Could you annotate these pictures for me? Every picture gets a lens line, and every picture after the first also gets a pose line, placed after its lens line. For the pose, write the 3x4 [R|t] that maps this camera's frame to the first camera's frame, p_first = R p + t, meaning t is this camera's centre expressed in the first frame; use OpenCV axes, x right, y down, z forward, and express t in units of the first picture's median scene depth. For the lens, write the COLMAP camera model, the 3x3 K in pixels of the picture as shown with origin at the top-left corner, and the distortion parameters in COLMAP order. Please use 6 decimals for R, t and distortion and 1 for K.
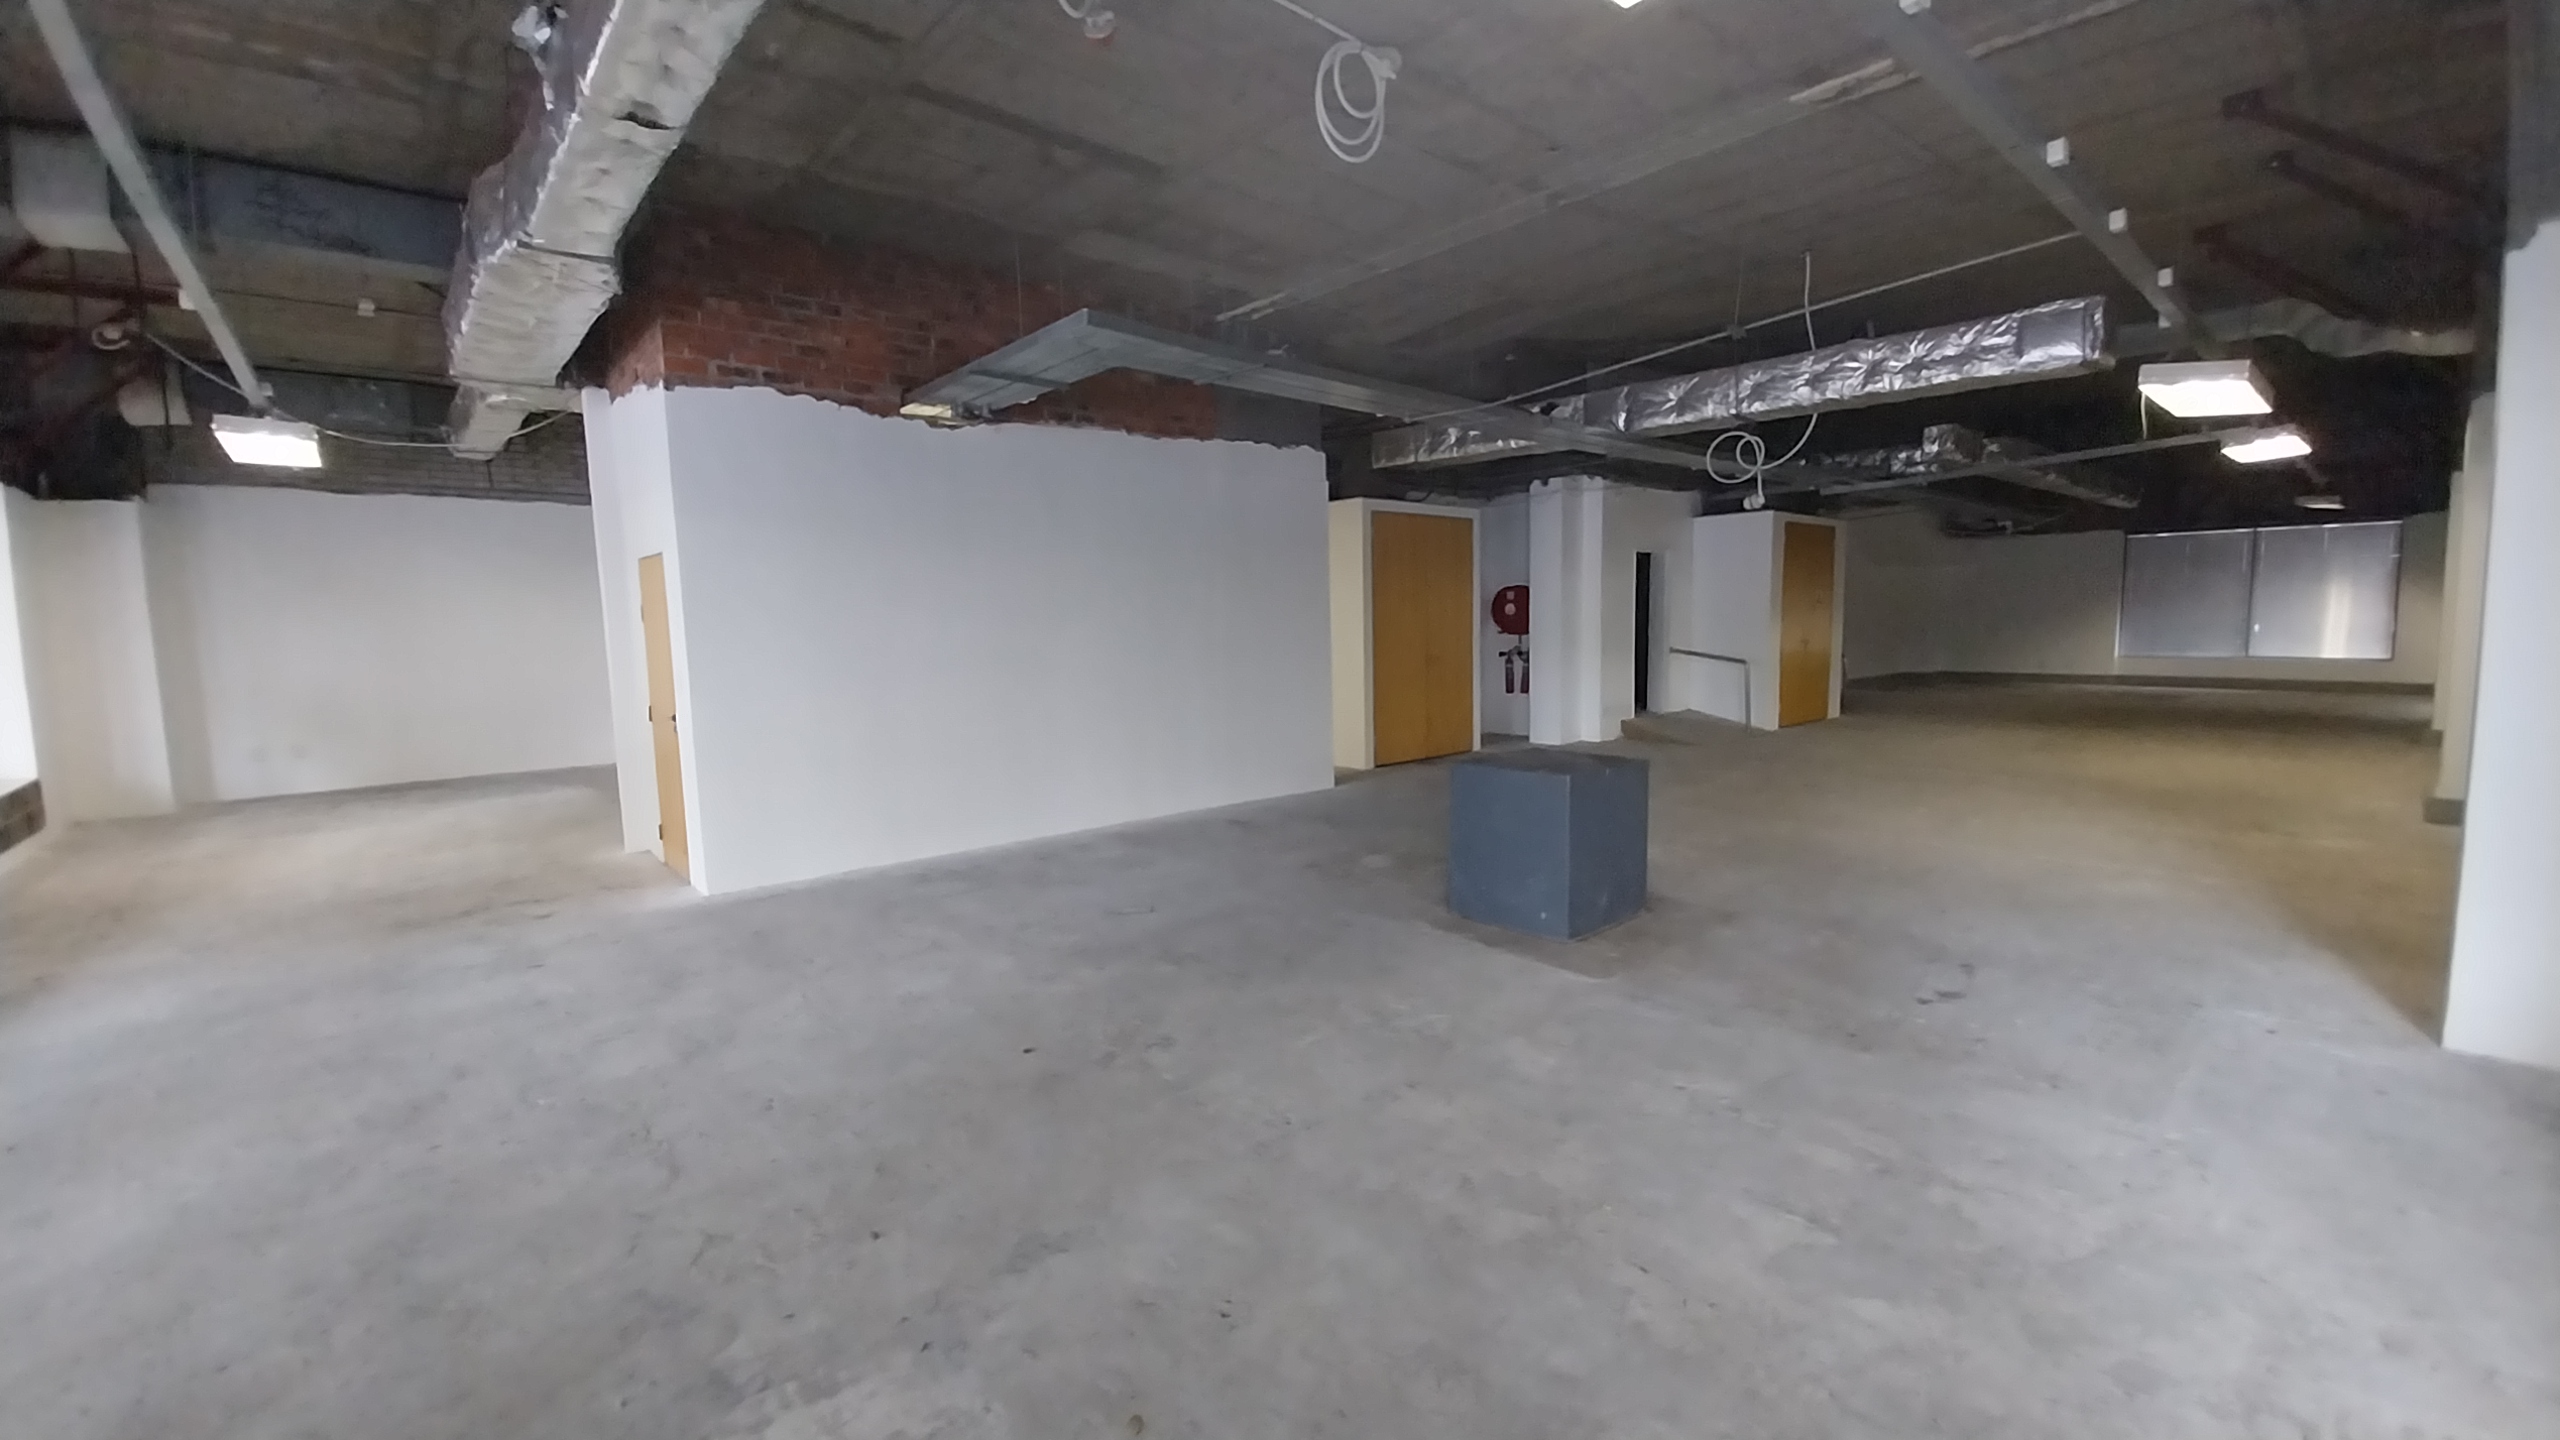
lens RADIAL K [[1004.7, 0, 1287.9], [0, 1004.7, 718.6], [0, 0, 1]] dist [0.029243, -0.019865]
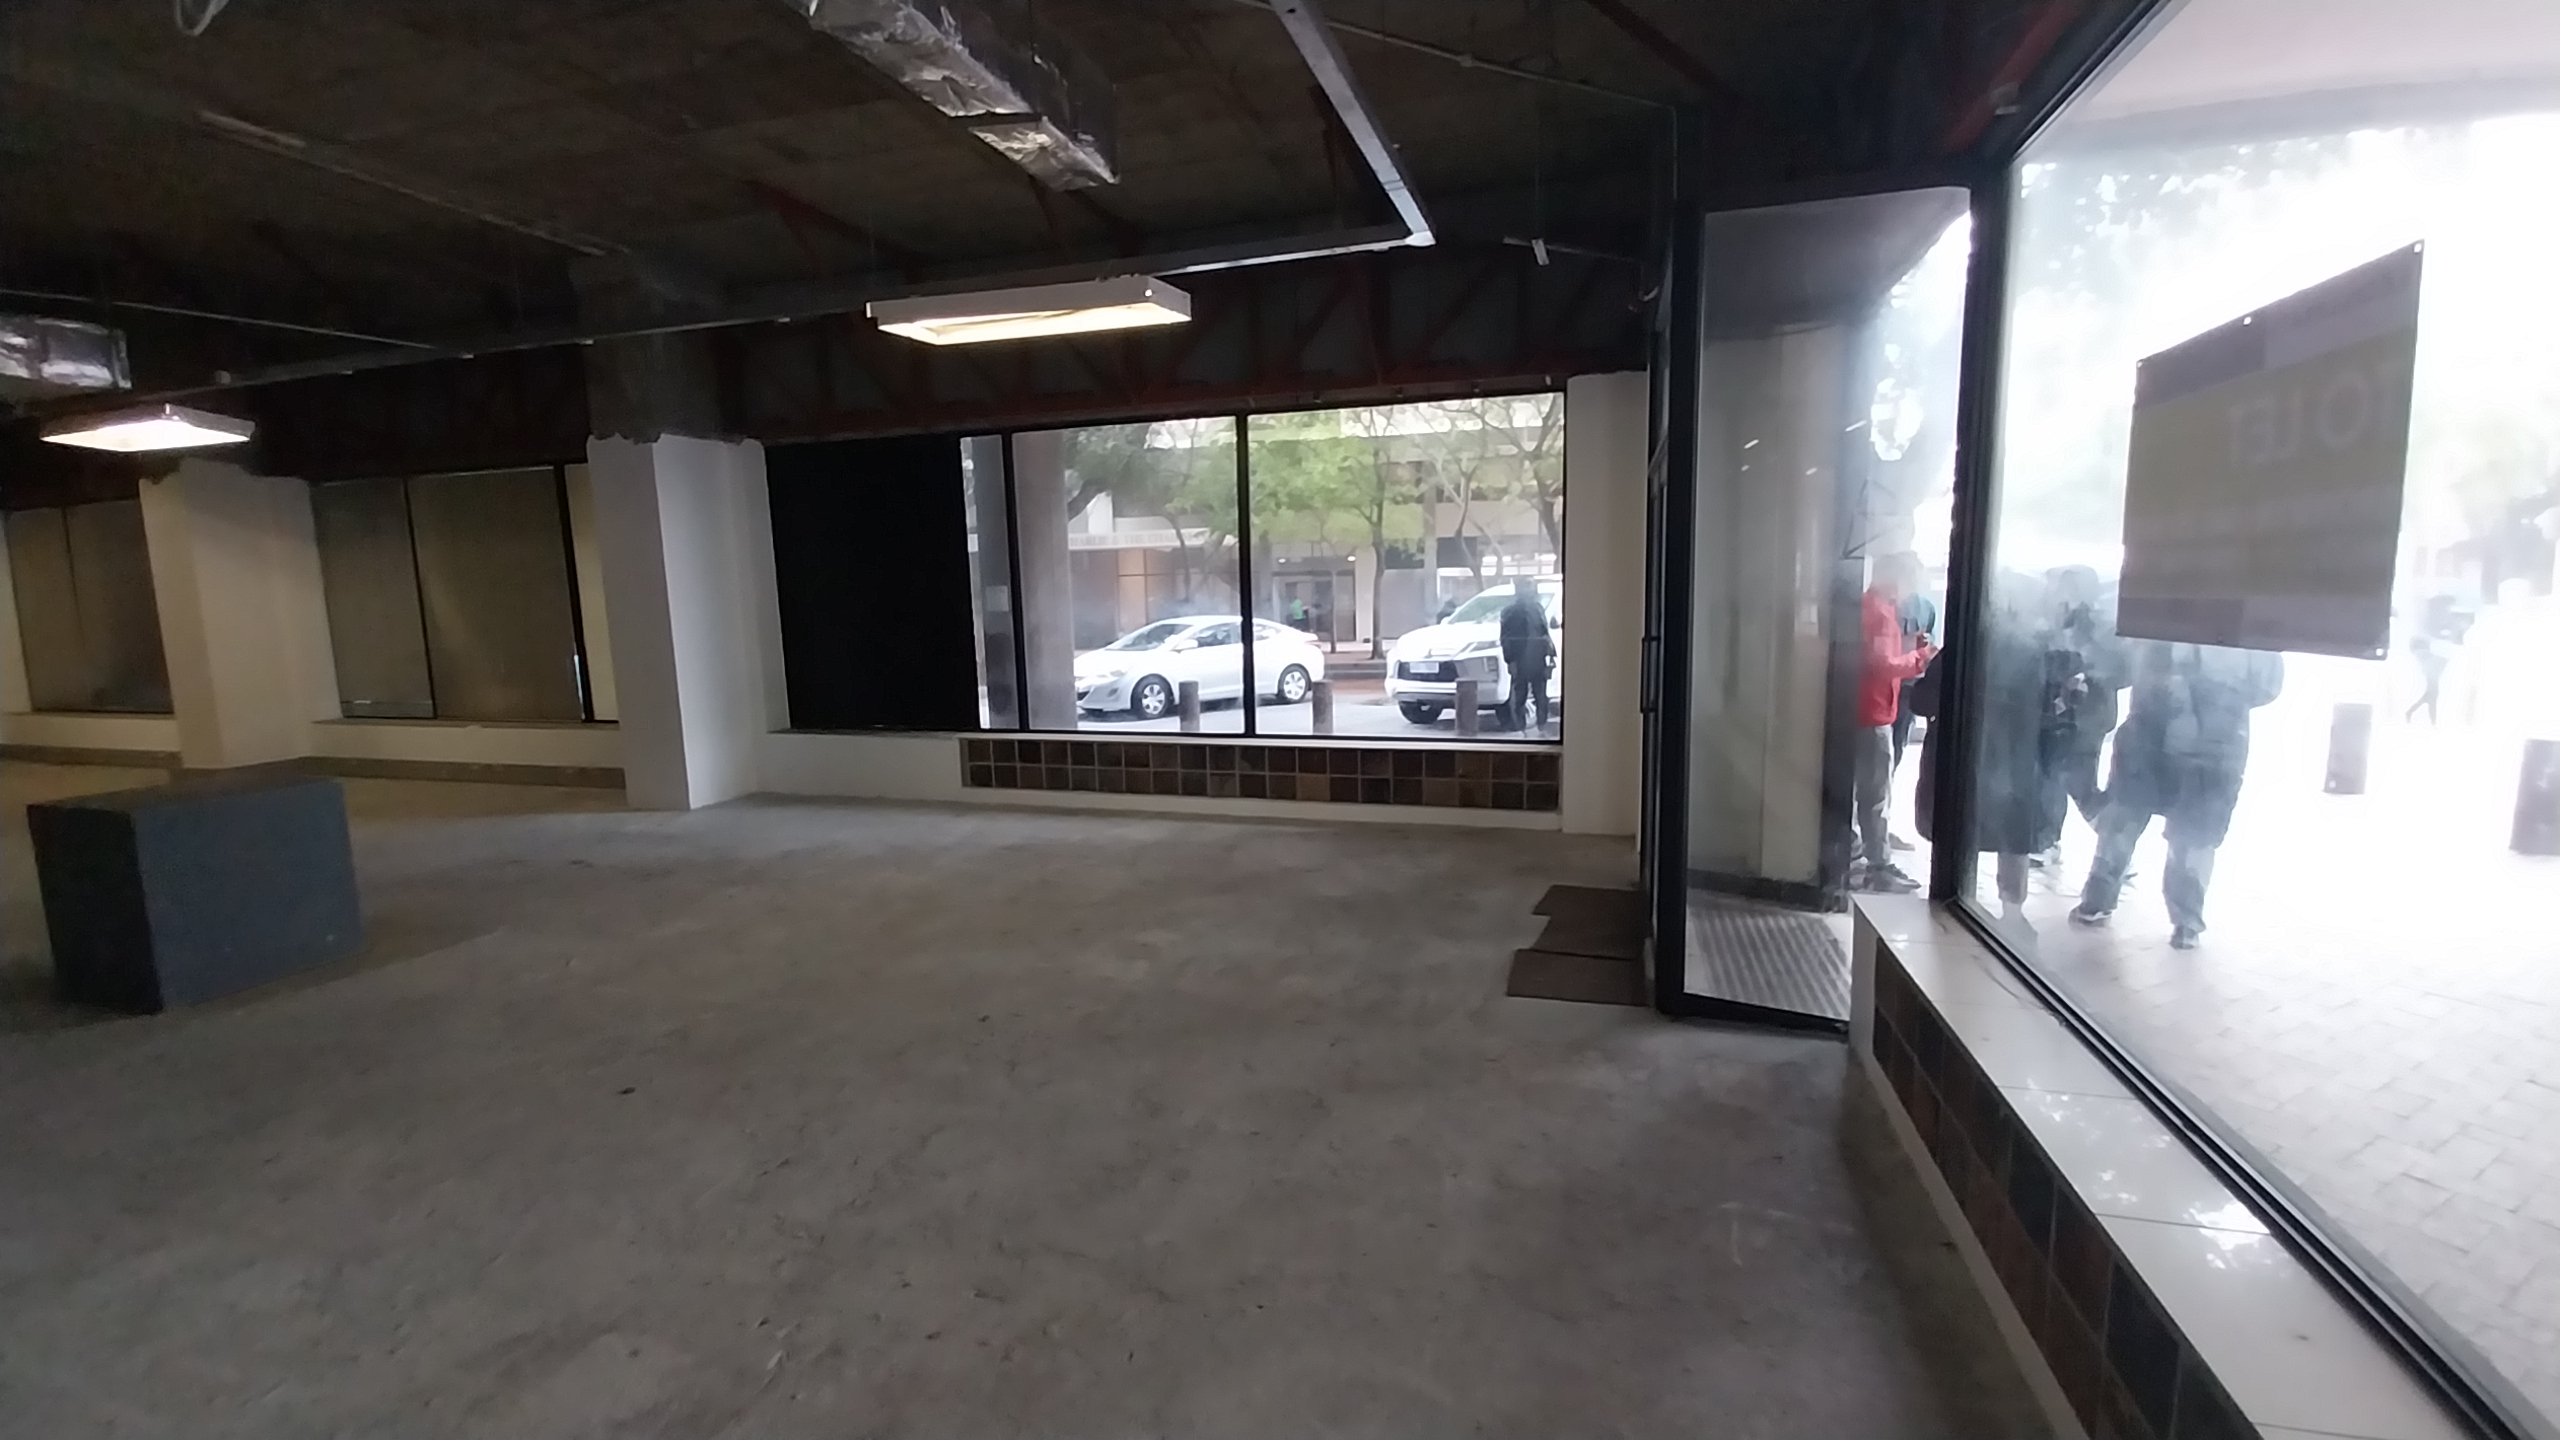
lens RADIAL K [[1010.0, 0, 1300.9], [0, 1010.0, 719.3], [0, 0, 1]] dist [0.022756, -0.017042]
pose [[-0.520977, -0.080198, 0.849795, -0.608420], [0.121254, 0.978527, 0.166683, -0.028328], [-0.844914, 0.189879, -0.500066, 0.421785]]
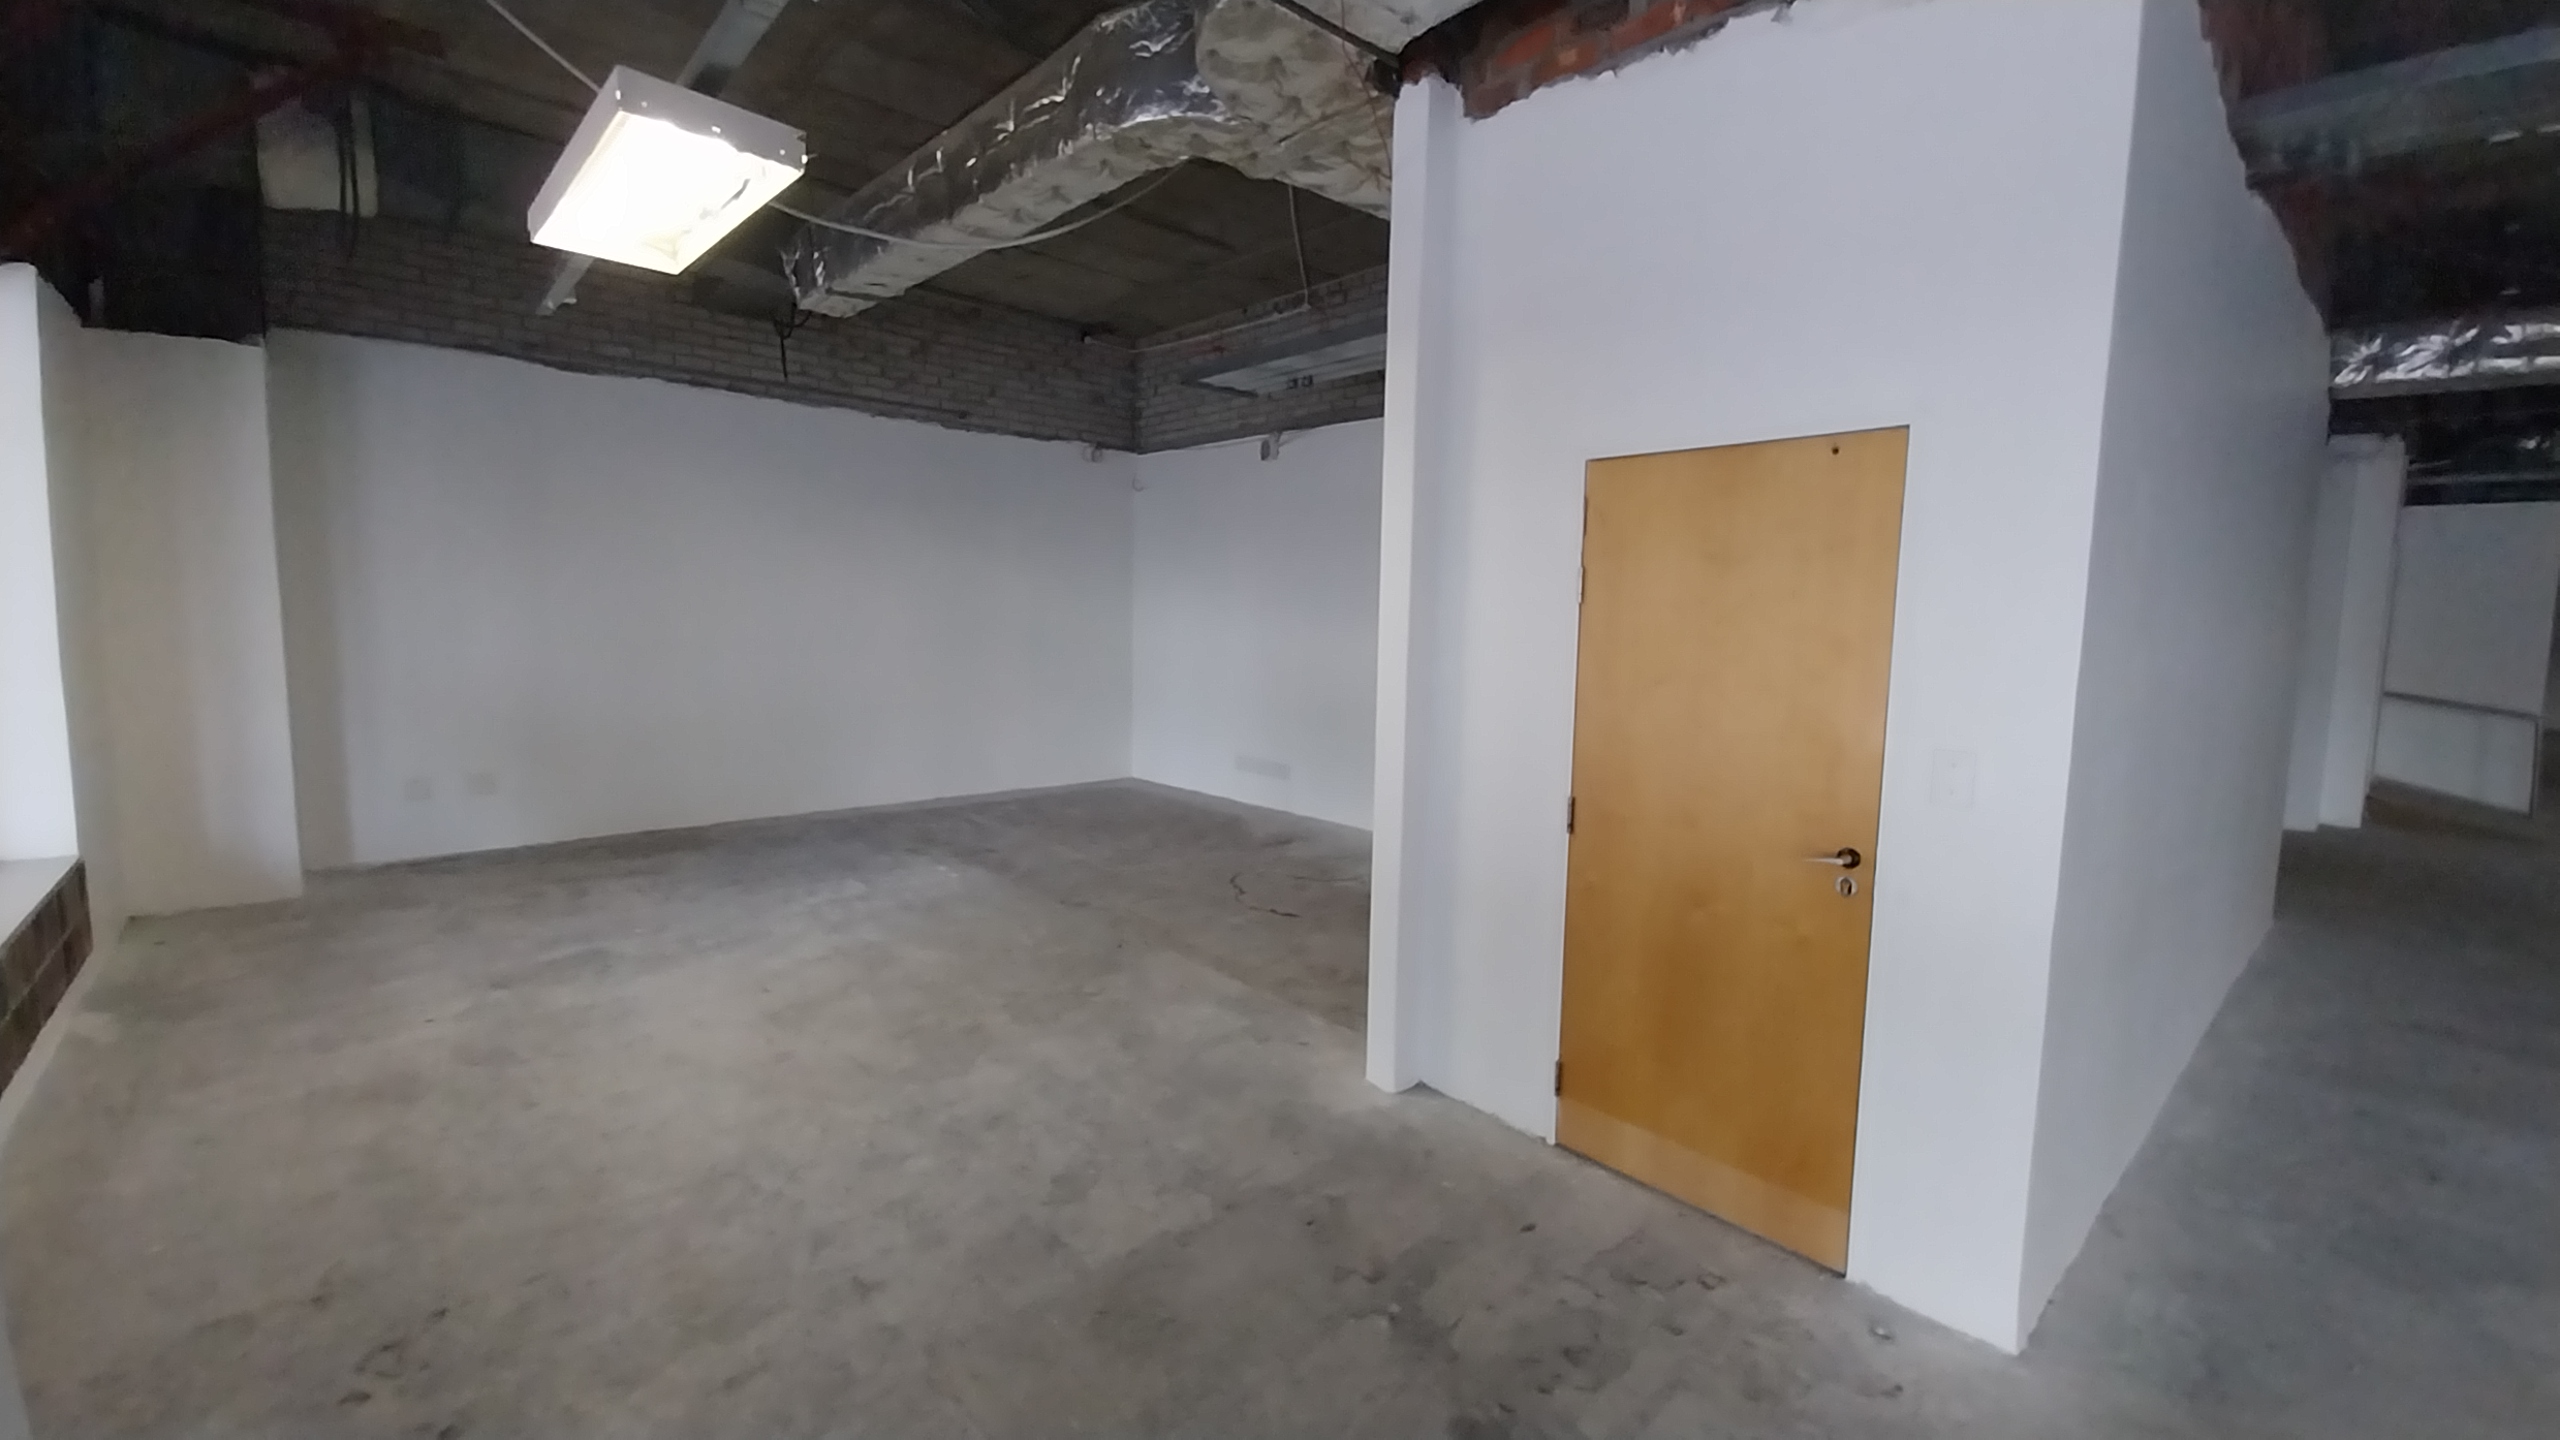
lens RADIAL K [[1032.3, 0, 1284.5], [0, 1032.3, 709.1], [0, 0, 1]] dist [0.002802, 0.000030]
pose [[0.999141, 0.039797, 0.011544, -0.649678], [-0.039722, 0.999189, -0.006620, -0.035985], [-0.011798, 0.006156, 0.999911, 0.474804]]
